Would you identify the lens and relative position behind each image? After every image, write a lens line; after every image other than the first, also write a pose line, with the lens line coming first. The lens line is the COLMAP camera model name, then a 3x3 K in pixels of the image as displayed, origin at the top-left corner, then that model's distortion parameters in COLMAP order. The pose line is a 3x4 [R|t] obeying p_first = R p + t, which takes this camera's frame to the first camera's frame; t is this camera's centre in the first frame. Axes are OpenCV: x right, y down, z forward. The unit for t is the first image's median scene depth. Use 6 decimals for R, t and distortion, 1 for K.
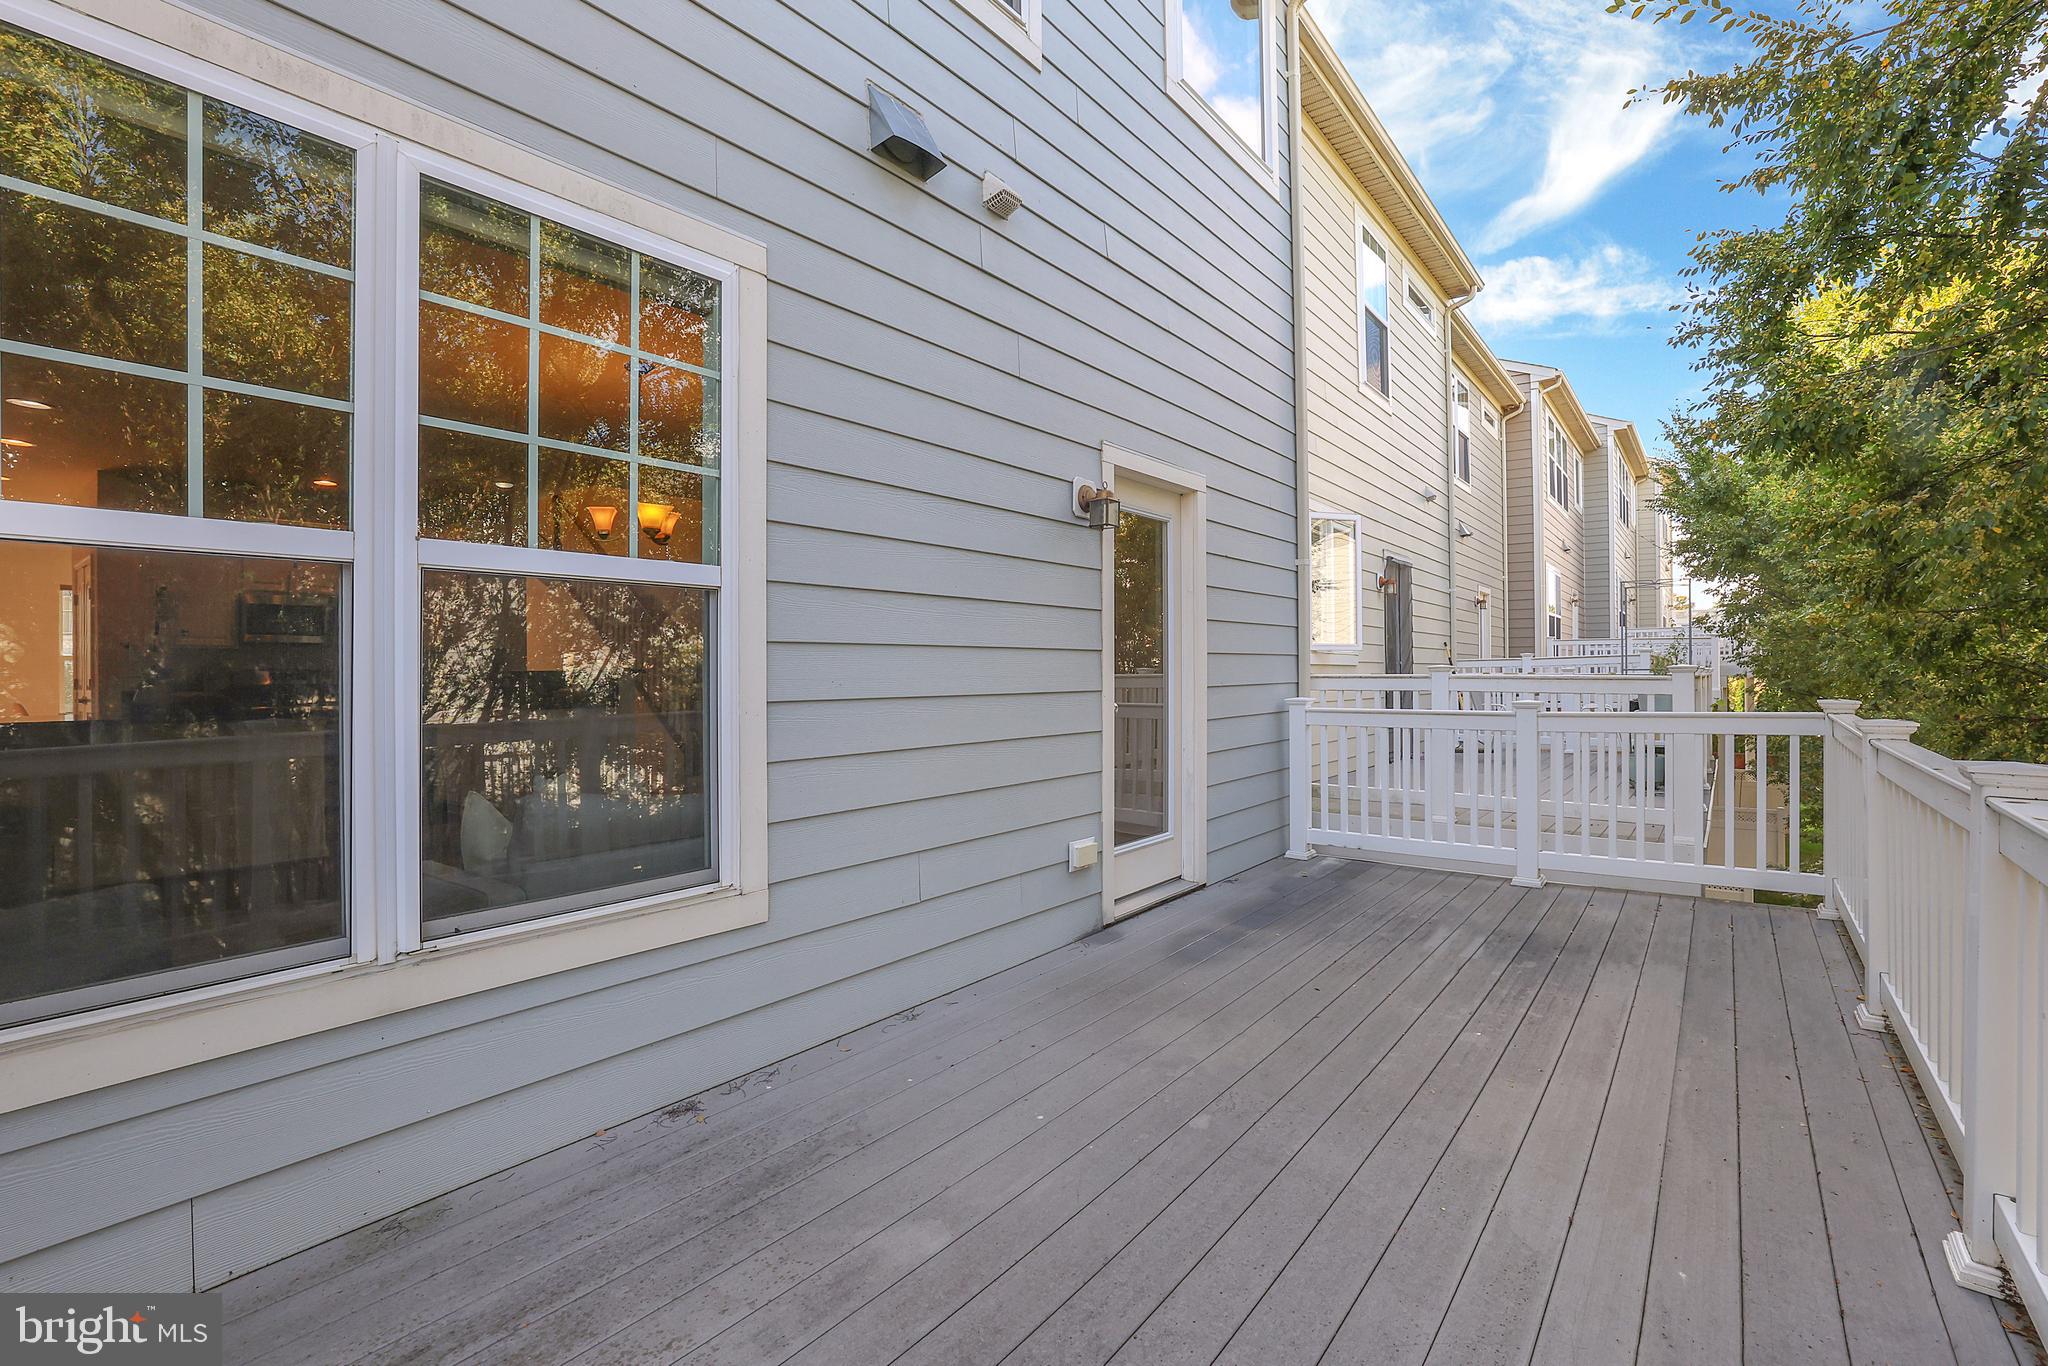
lens RADIAL K [[939.5, 0, 1024.0], [0, 939.5, 683.0], [0, 0, 1]] dist [-0.000705, 0.016905]
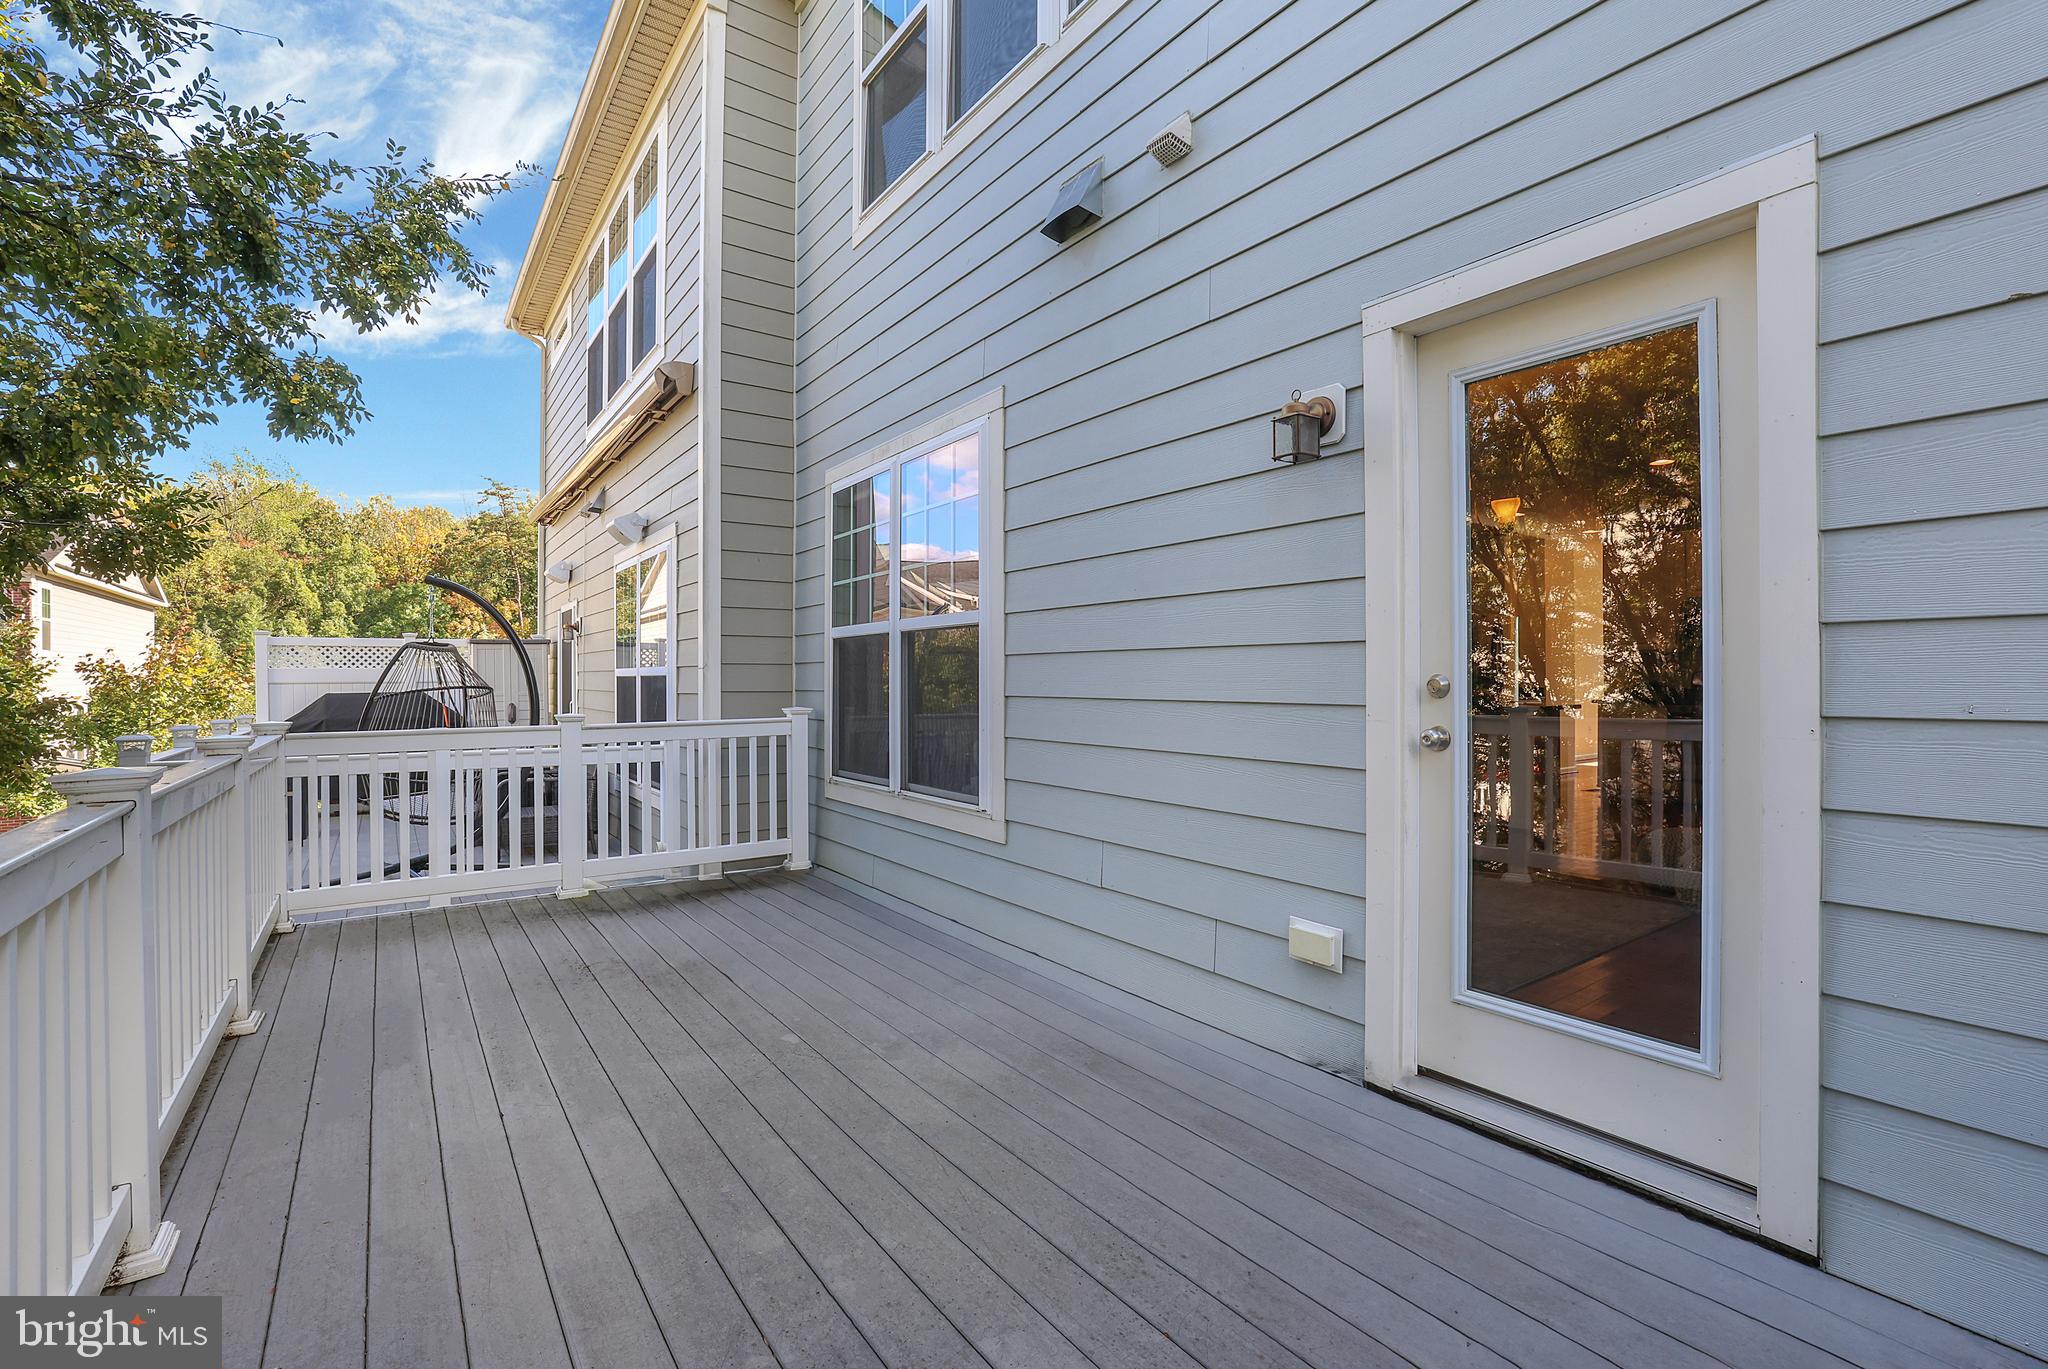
lens RADIAL K [[894.7, 0, 1018.3], [0, 894.7, 684.8], [0, 0, 1]] dist [-0.046106, 0.016428]
pose [[-0.292853, -0.006062, -0.956138, 1.076016], [-0.019741, 0.999805, -0.000292, 0.001422], [0.955954, 0.018789, -0.292916, 1.437646]]
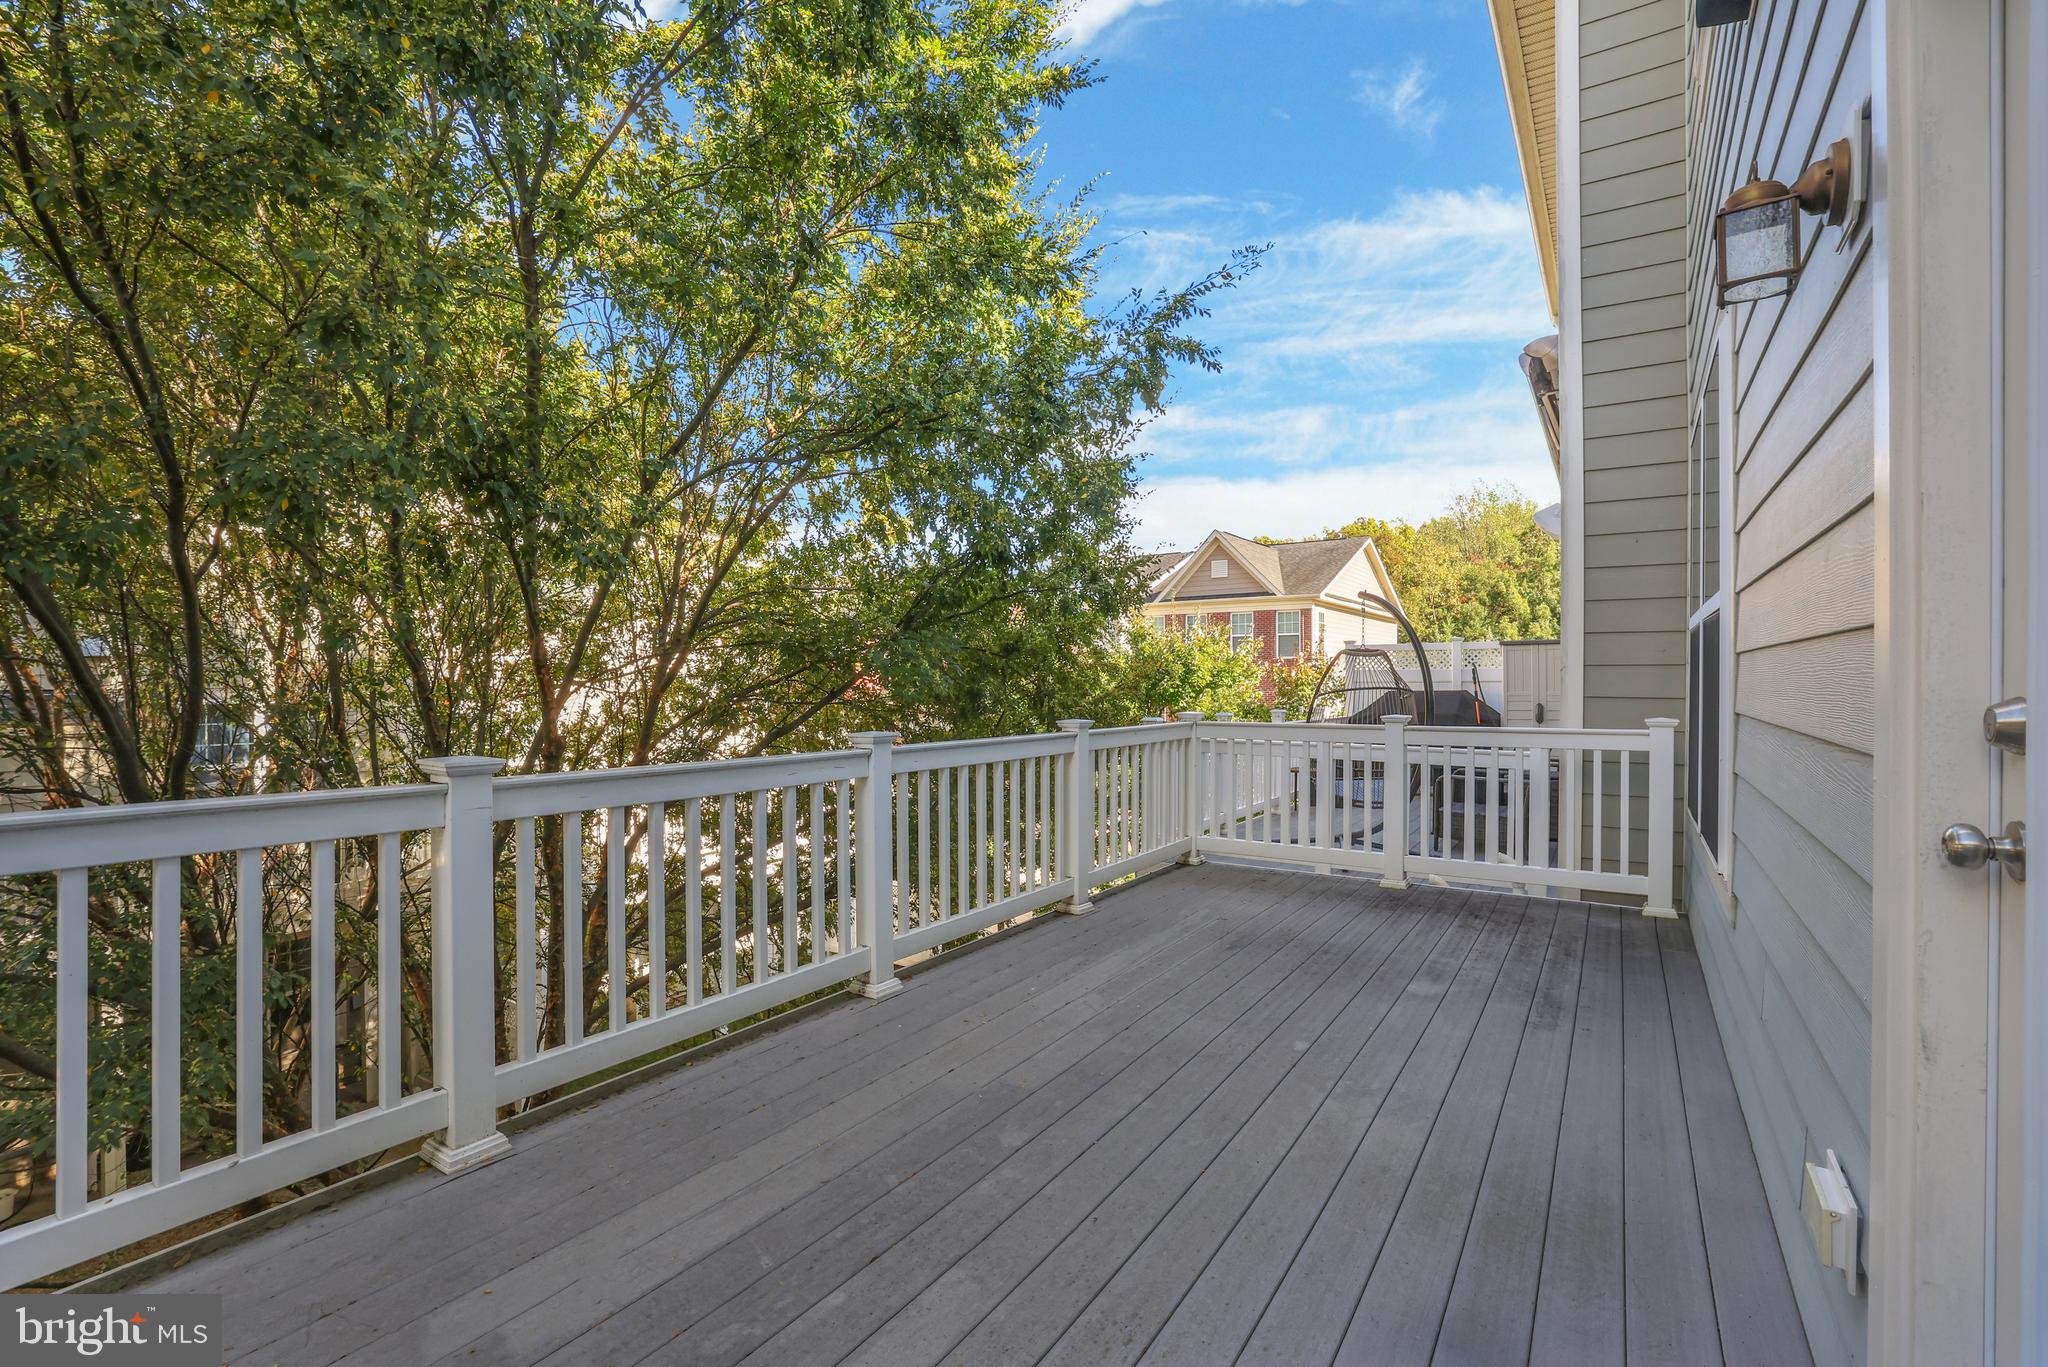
lens RADIAL K [[892.5, 0, 1052.3], [0, 892.5, 666.7], [0, 0, 1]] dist [-0.007933, 0.000127]
pose [[-0.994988, -0.005849, -0.099820, 0.566497], [-0.006005, 0.999981, 0.001268, -0.029211], [0.099811, 0.001861, -0.995005, 1.905378]]
